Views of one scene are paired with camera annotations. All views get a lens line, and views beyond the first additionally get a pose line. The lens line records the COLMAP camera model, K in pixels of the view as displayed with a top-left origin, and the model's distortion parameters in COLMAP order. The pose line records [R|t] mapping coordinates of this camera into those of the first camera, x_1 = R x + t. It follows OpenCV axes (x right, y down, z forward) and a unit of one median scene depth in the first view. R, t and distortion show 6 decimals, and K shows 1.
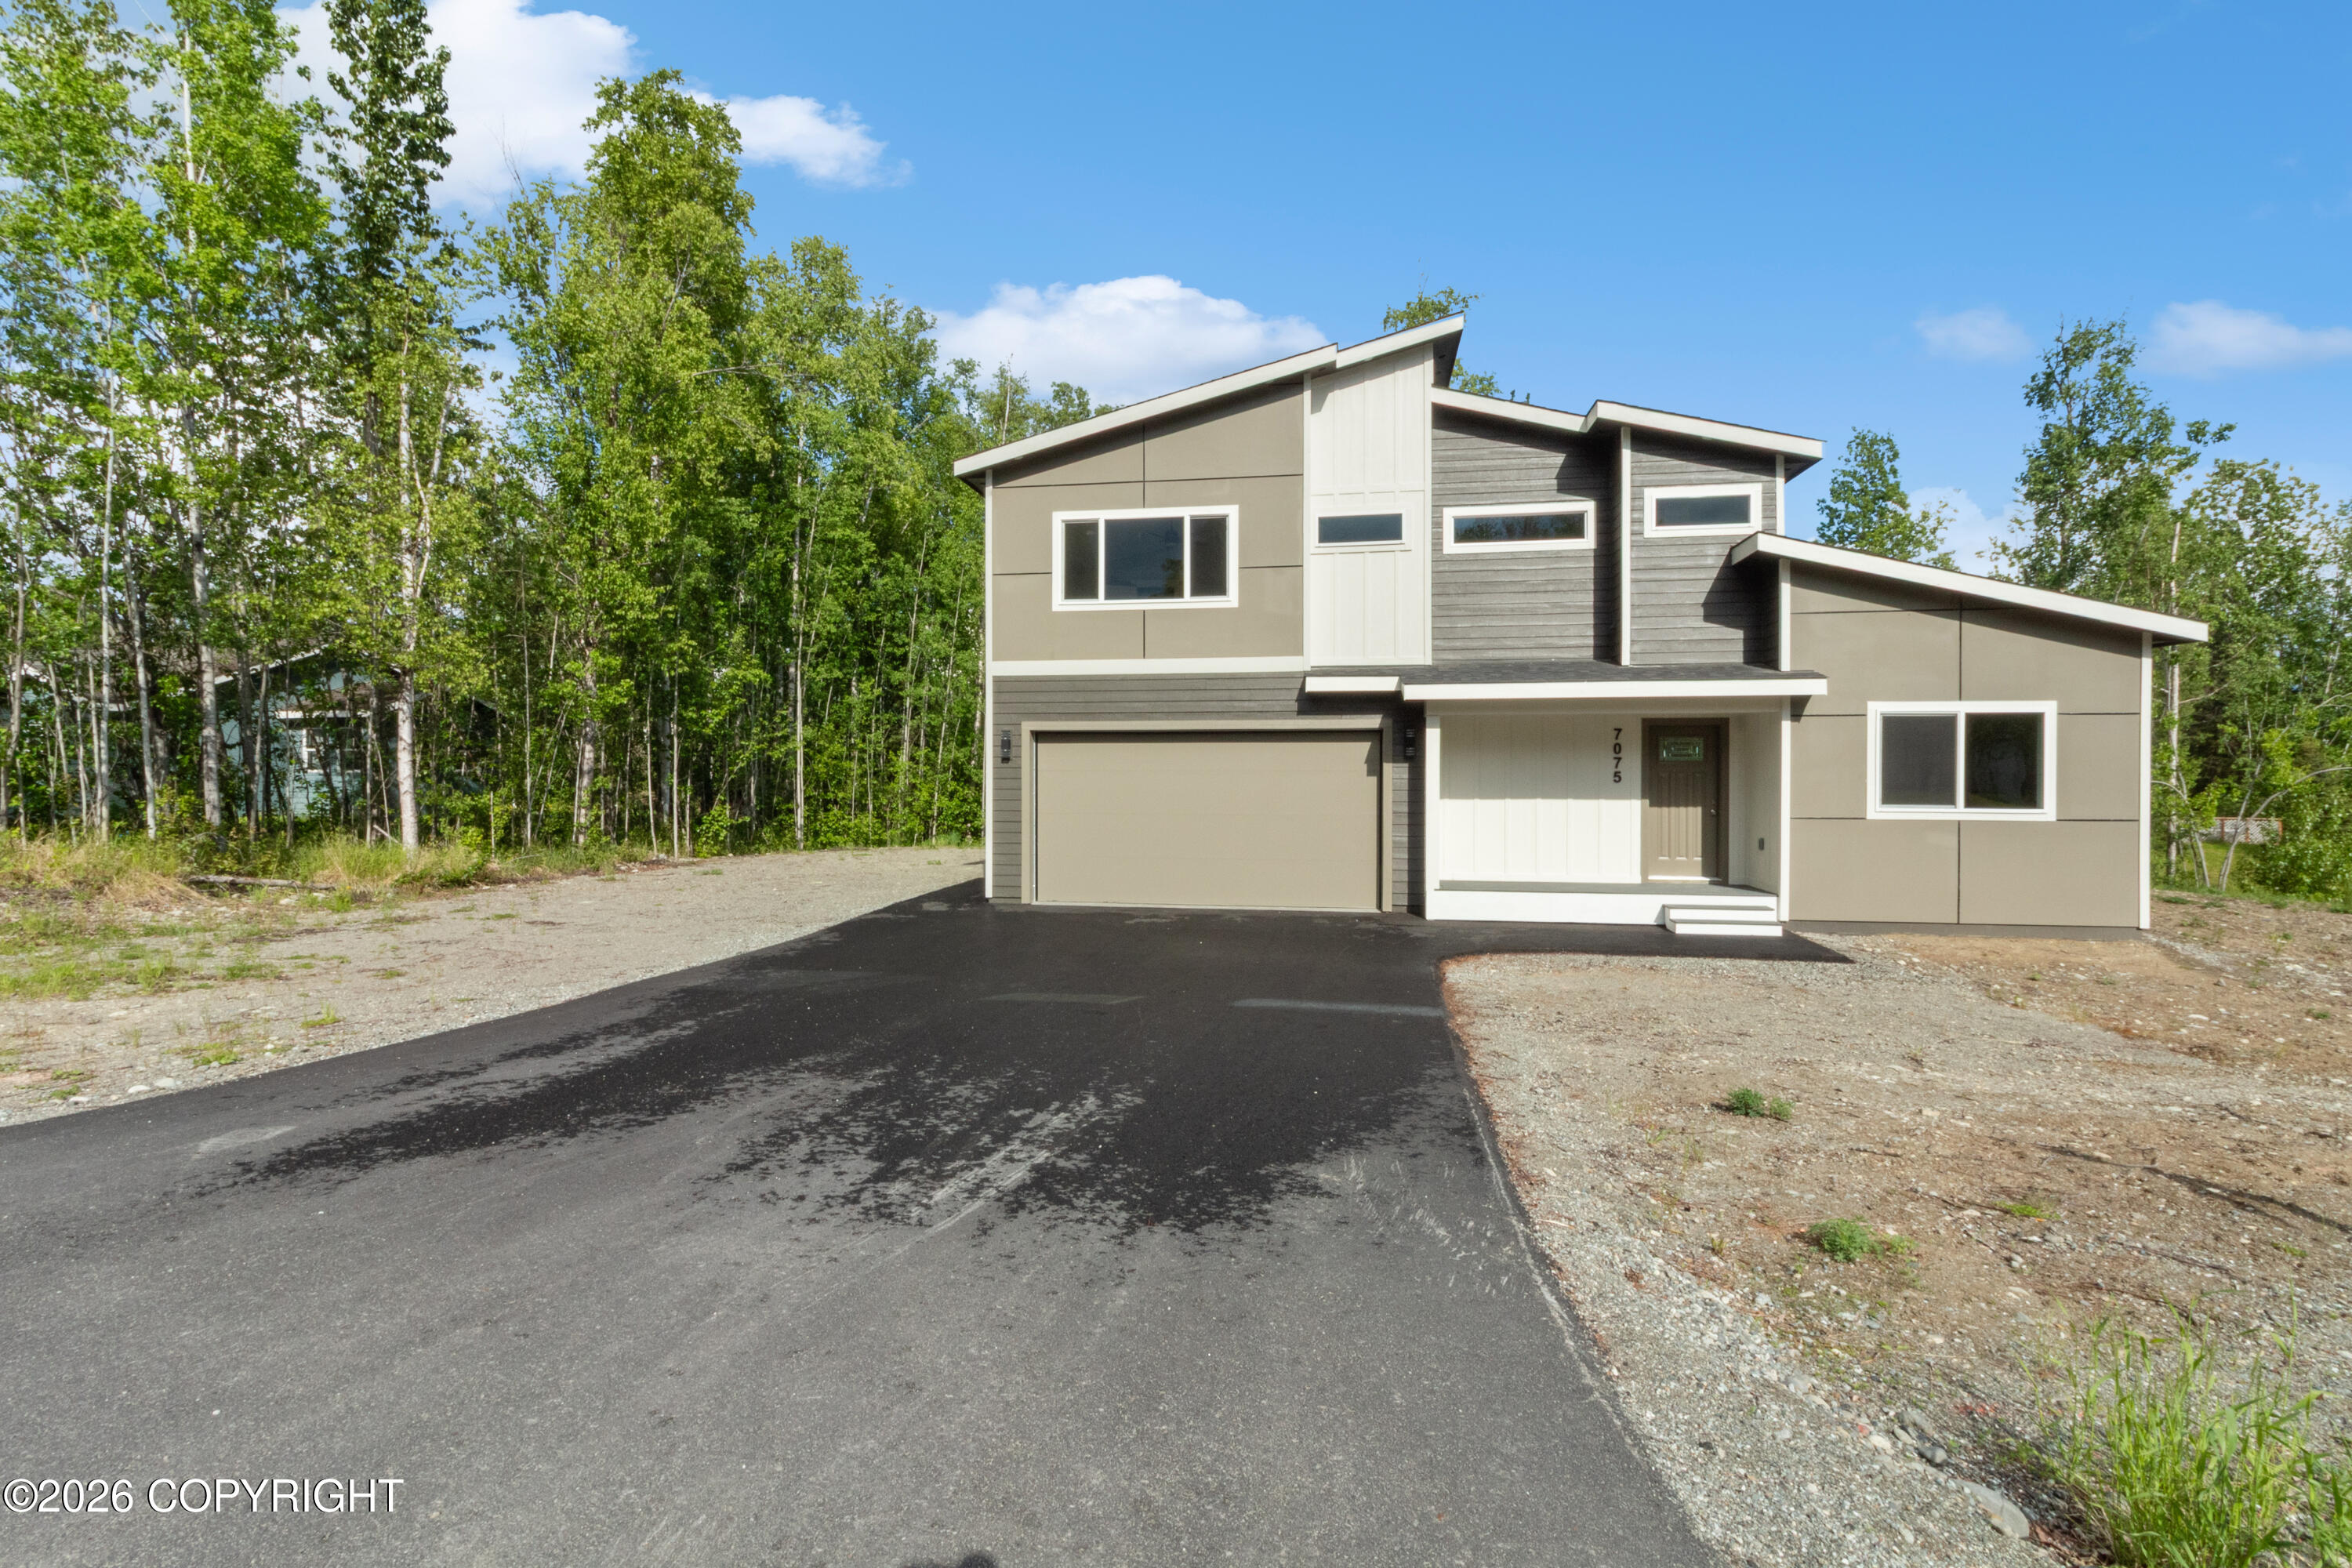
lens RADIAL K [[1068.6, 0, 1174.1], [0, 1068.6, 773.2], [0, 0, 1]] dist [0.003759, 0.000109]
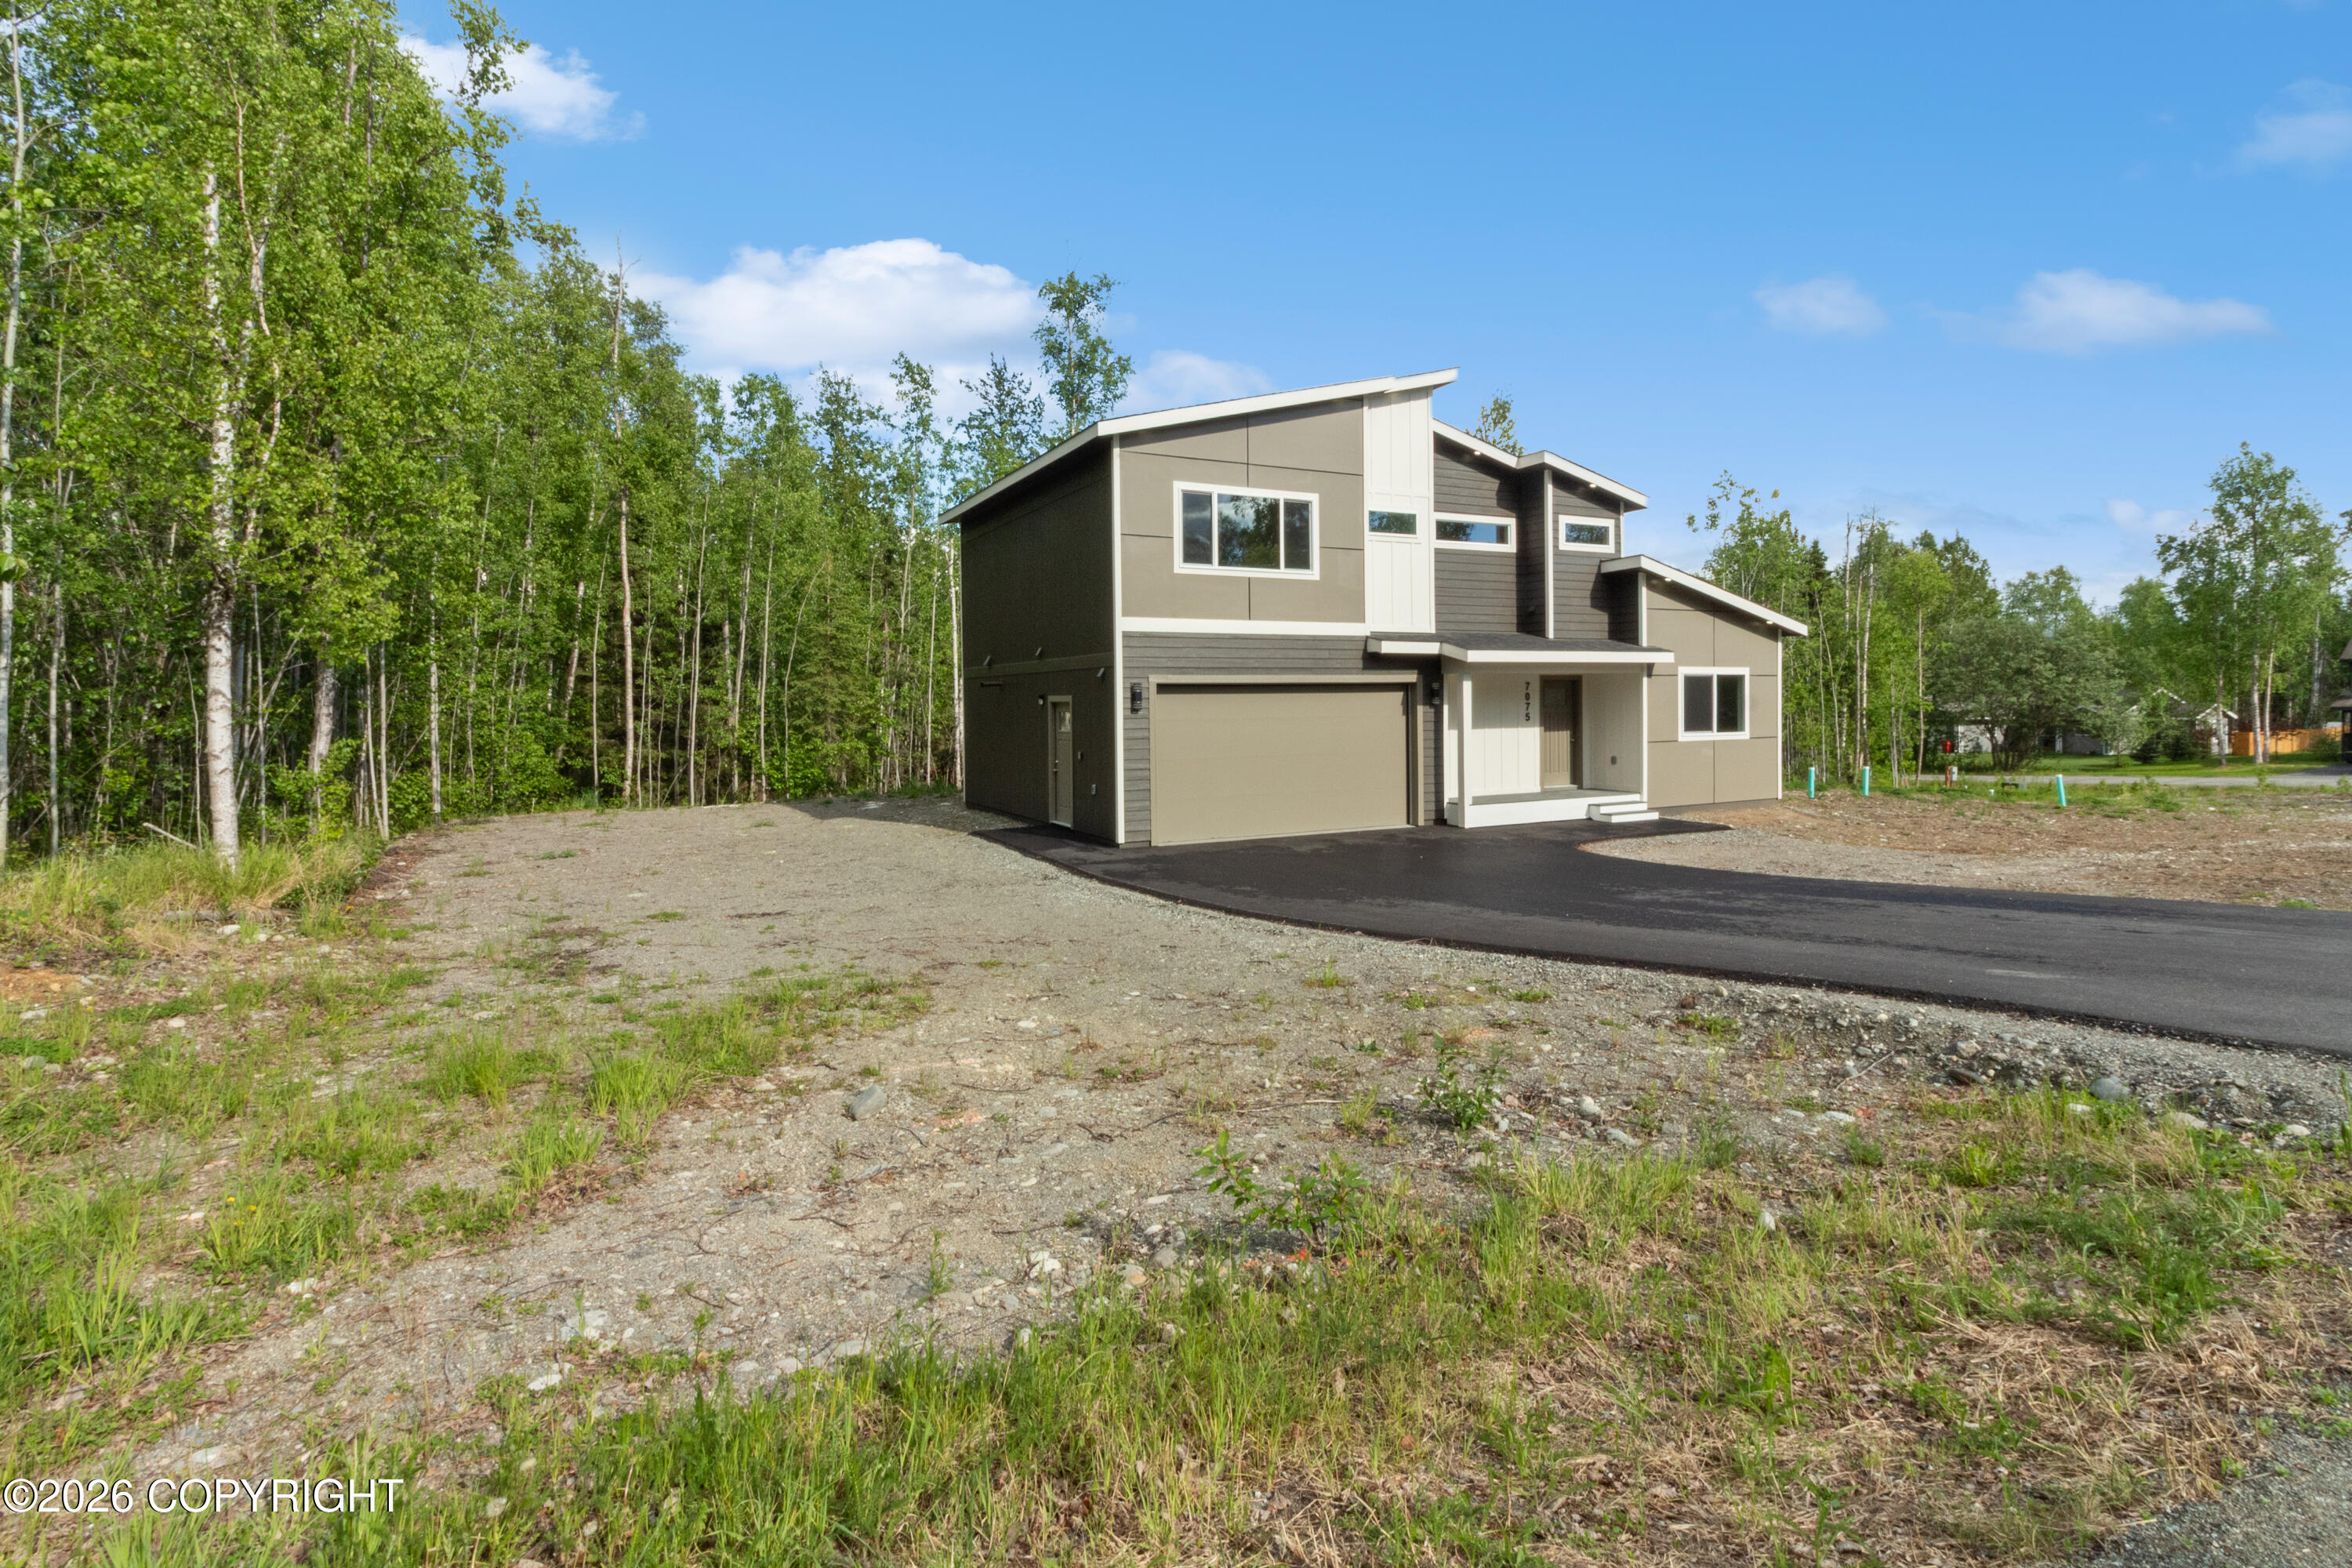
lens RADIAL K [[1070.5, 0, 1179.4], [0, 1070.5, 711.9], [0, 0, 1]] dist [0.001911, 0.000078]
pose [[0.818079, -0.015731, 0.574890, -0.762383], [0.013693, 0.999875, 0.007876, -0.020215], [-0.574943, 0.001429, 0.818193, 0.115776]]
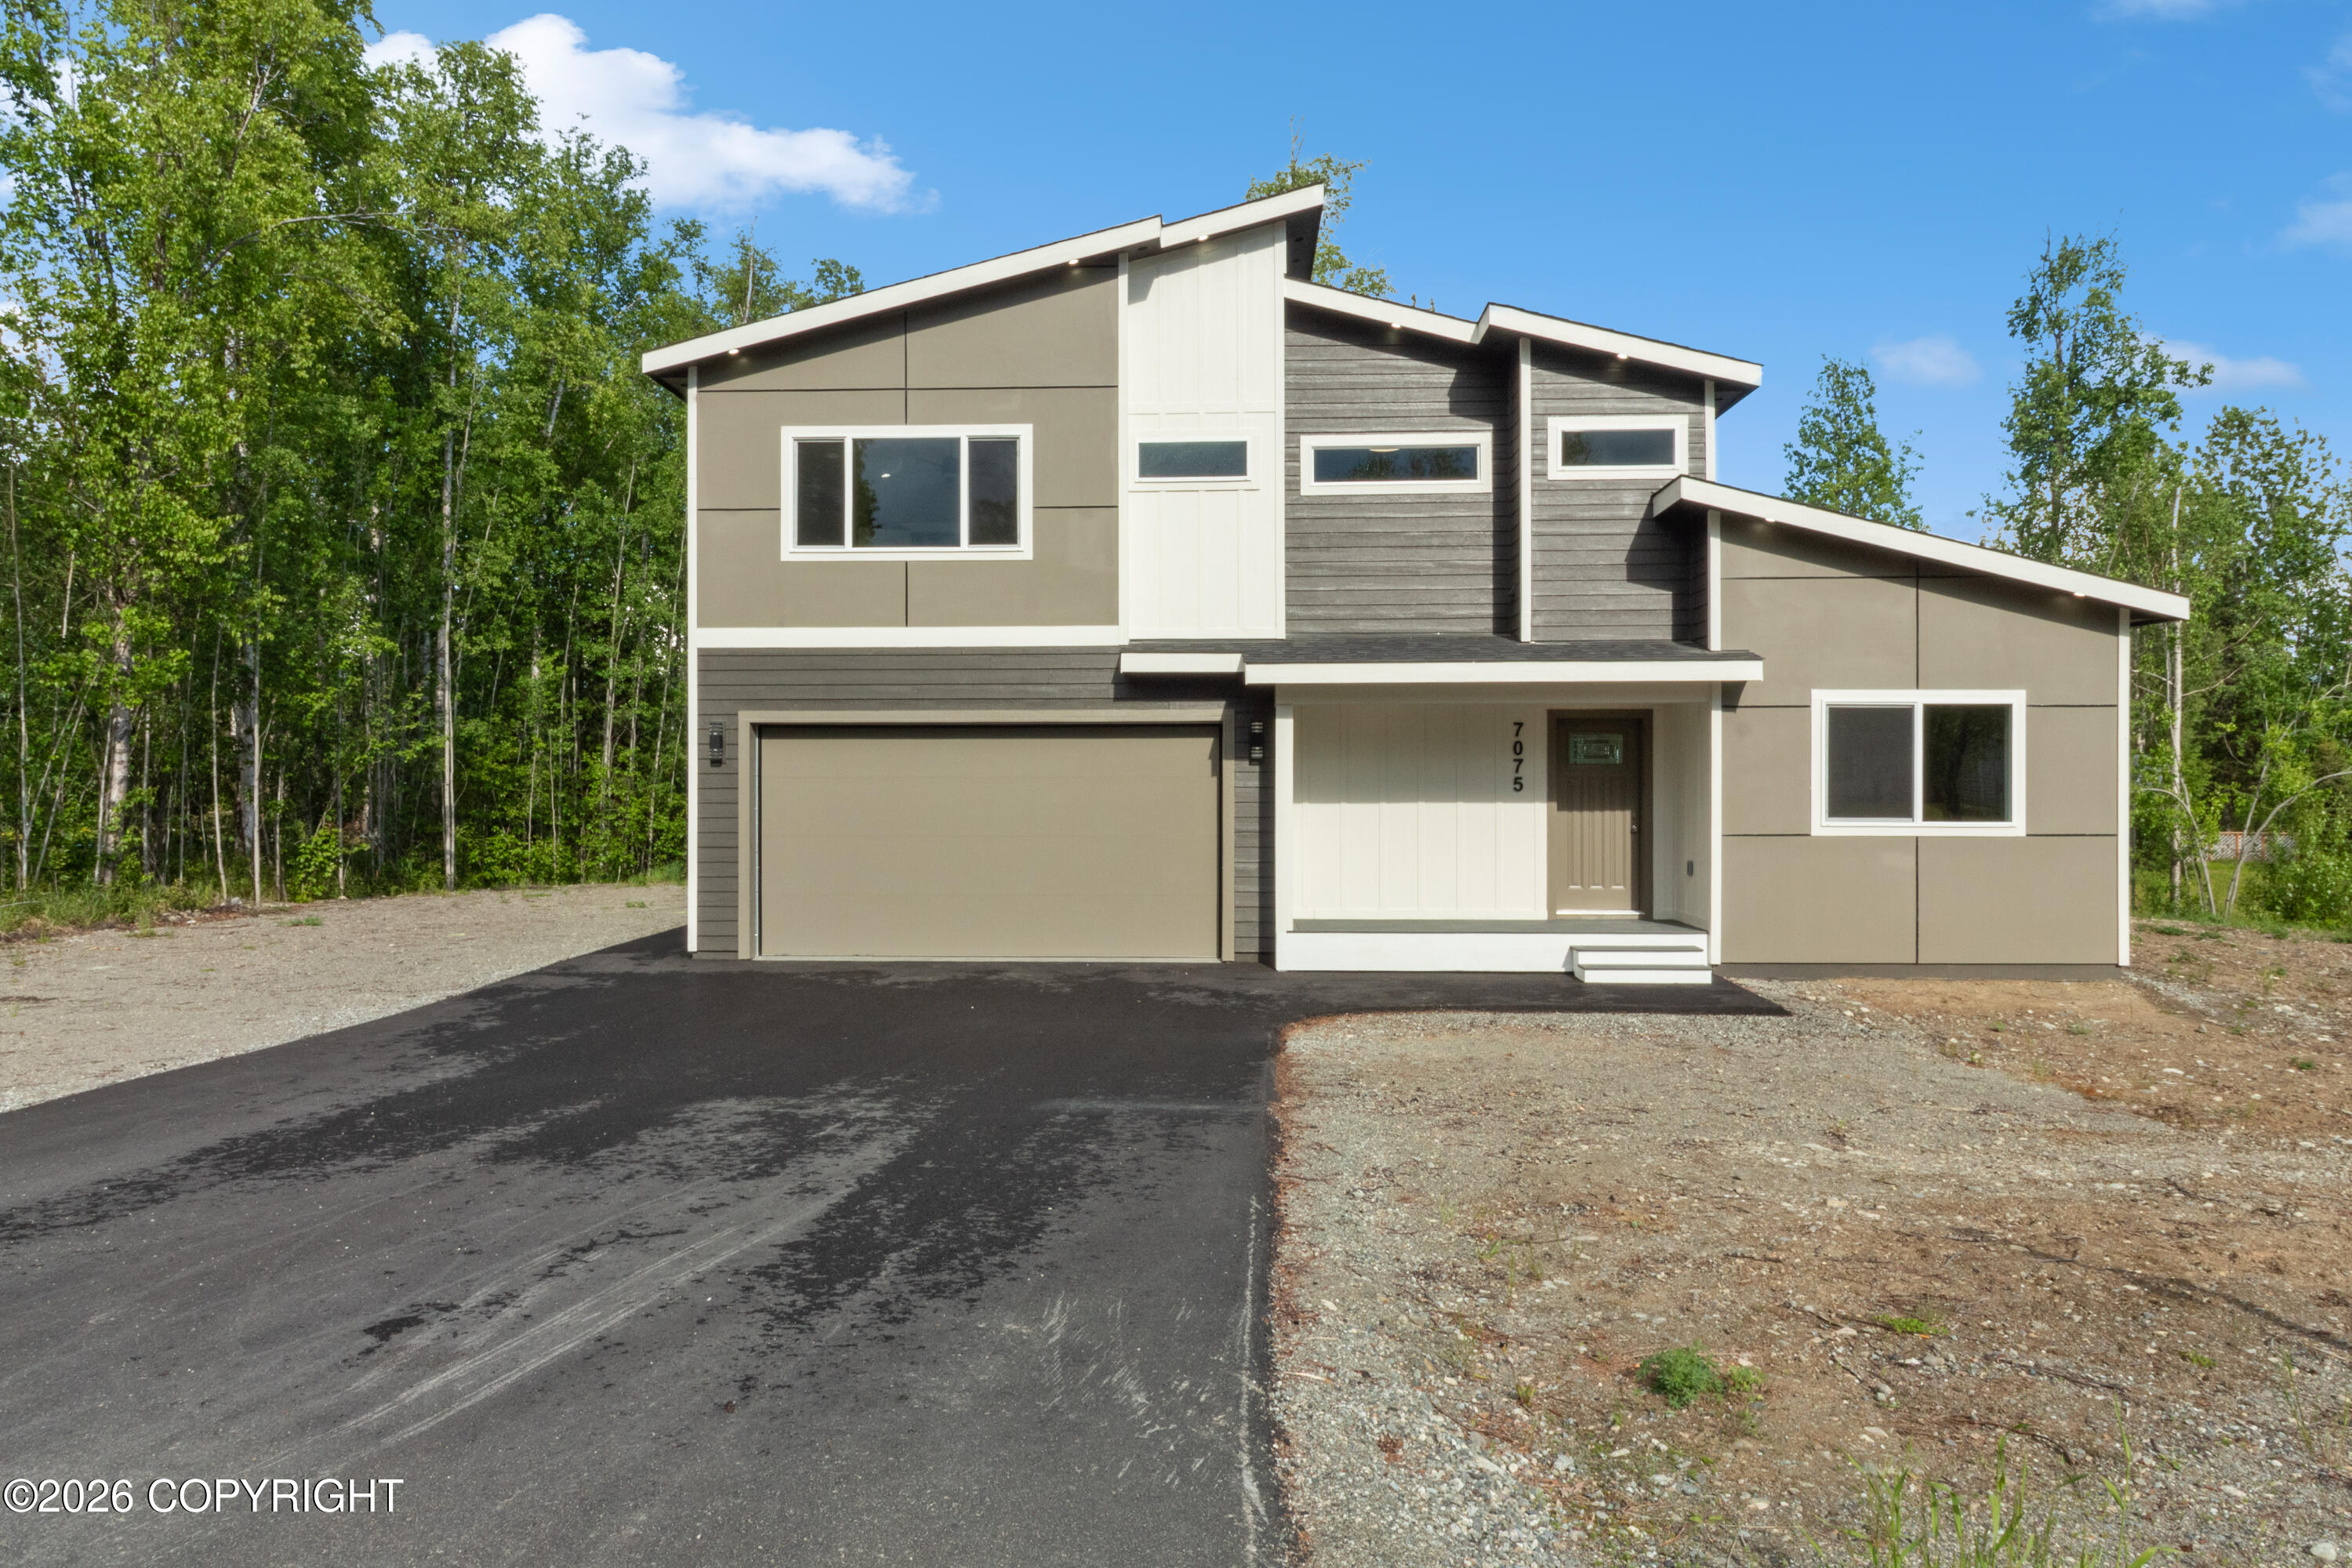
lens RADIAL K [[1405.8, 0, 1161.3], [0, 1405.8, 774.4], [0, 0, 1]] dist [0.001657, -0.000299]
pose [[0.992771, -0.001480, 0.120014, 0.031147], [0.002113, 0.999985, -0.005144, 0.001112], [-0.120005, 0.005361, 0.992759, 0.007838]]
